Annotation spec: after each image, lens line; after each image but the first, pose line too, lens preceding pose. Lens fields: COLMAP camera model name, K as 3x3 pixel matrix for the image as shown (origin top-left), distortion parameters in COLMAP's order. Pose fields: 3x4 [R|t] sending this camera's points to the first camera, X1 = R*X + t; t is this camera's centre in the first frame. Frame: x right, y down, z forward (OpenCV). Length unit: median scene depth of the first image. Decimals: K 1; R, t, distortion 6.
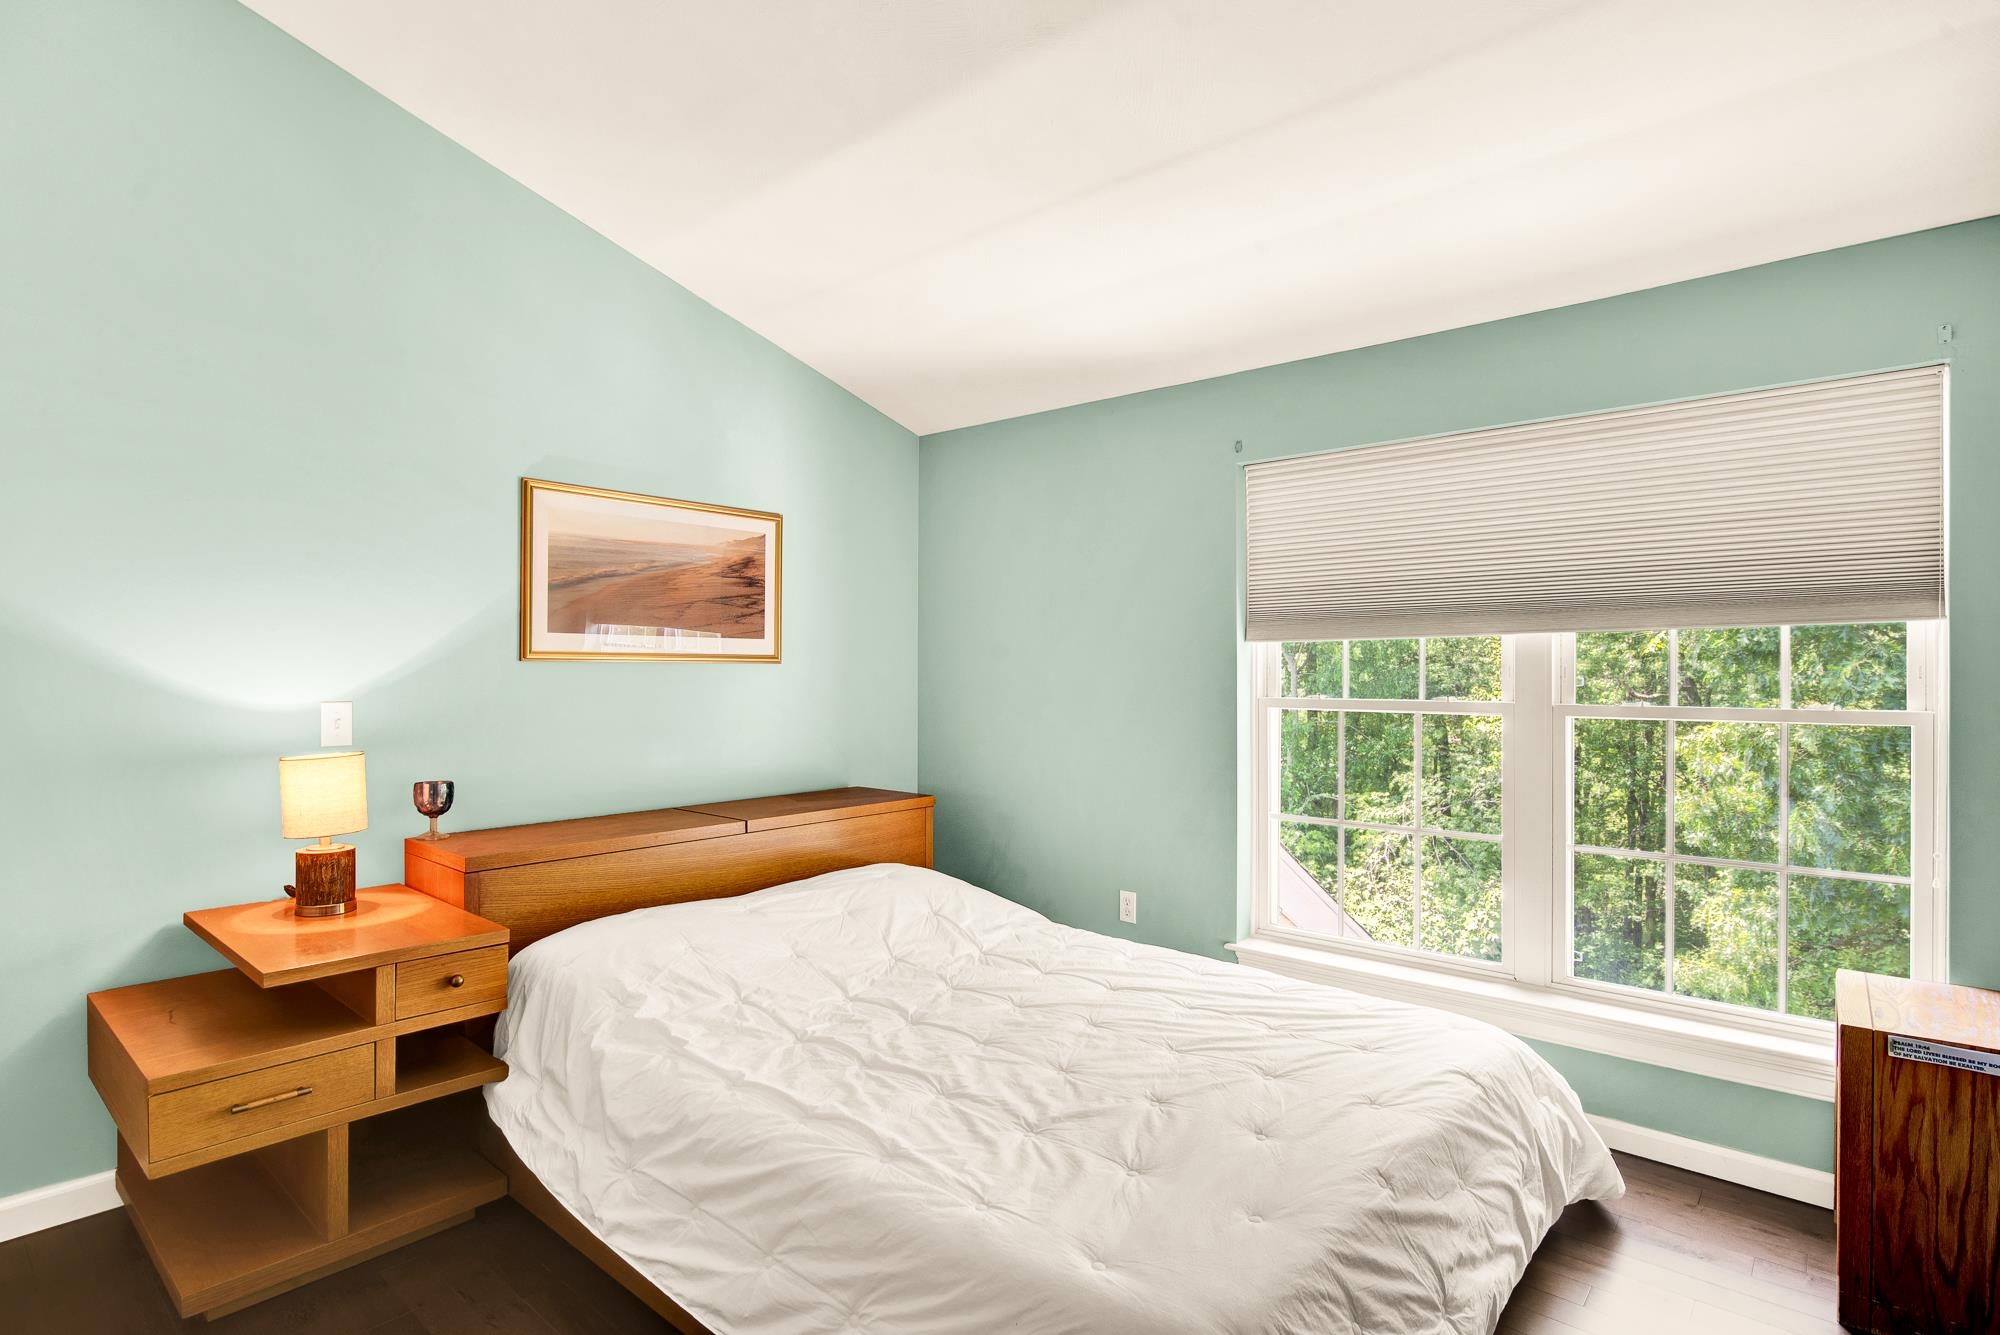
lens RADIAL K [[1007.9, 0, 1031.3], [0, 1007.9, 652.9], [0, 0, 1]] dist [-0.002855, -0.000923]
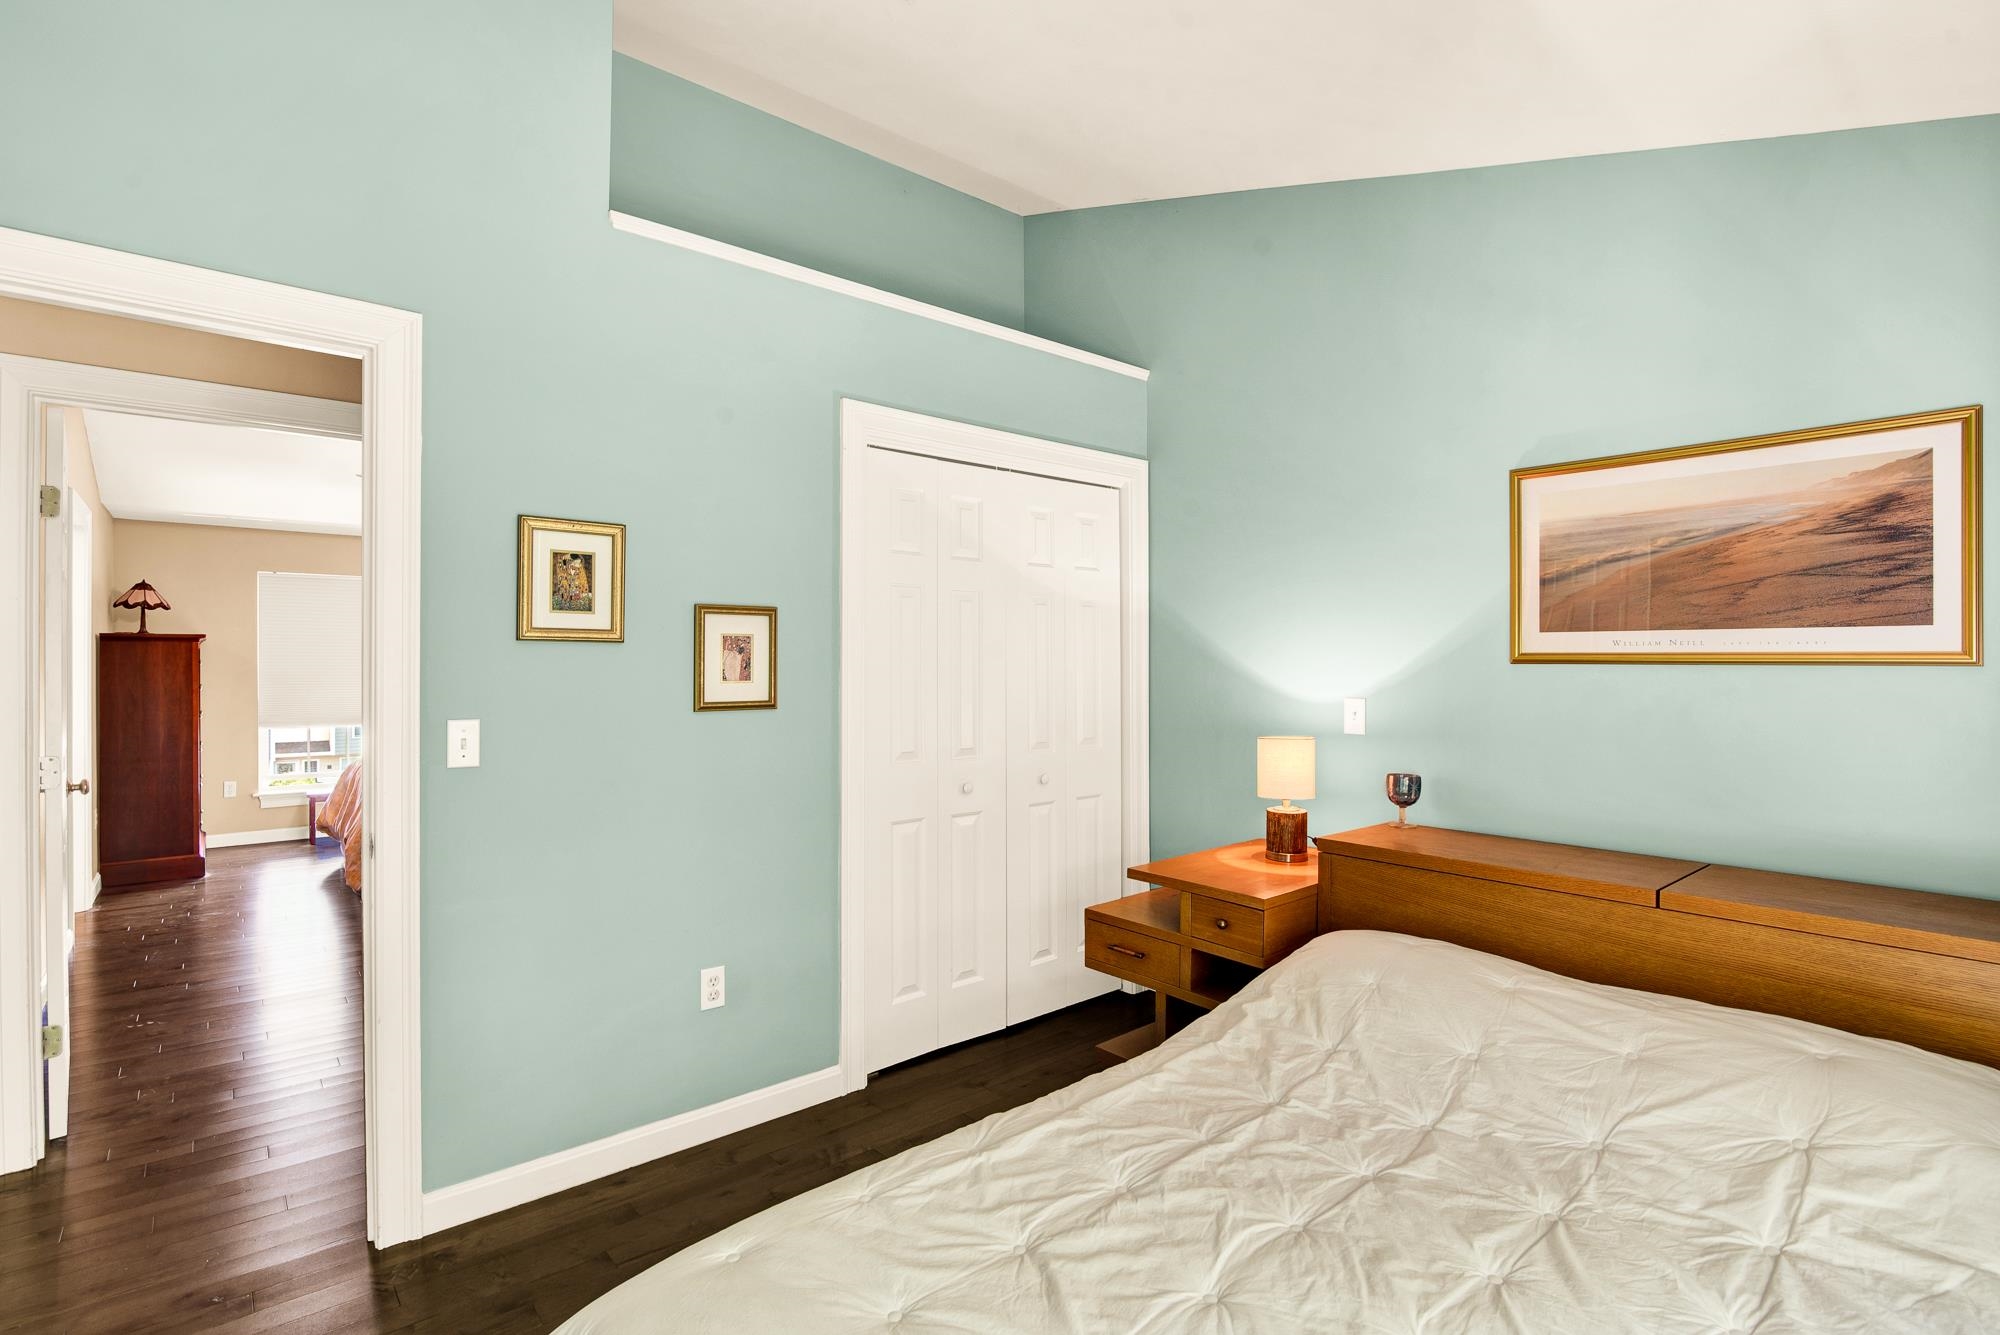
lens RADIAL K [[955.5, 0, 1004.3], [0, 955.5, 672.1], [0, 0, 1]] dist [-0.015827, 0.000258]
pose [[-0.160303, 0.008075, -0.987035, 0.442114], [0.014053, 0.999884, 0.005898, 0.003670], [0.986968, -0.012925, -0.160397, 0.655018]]
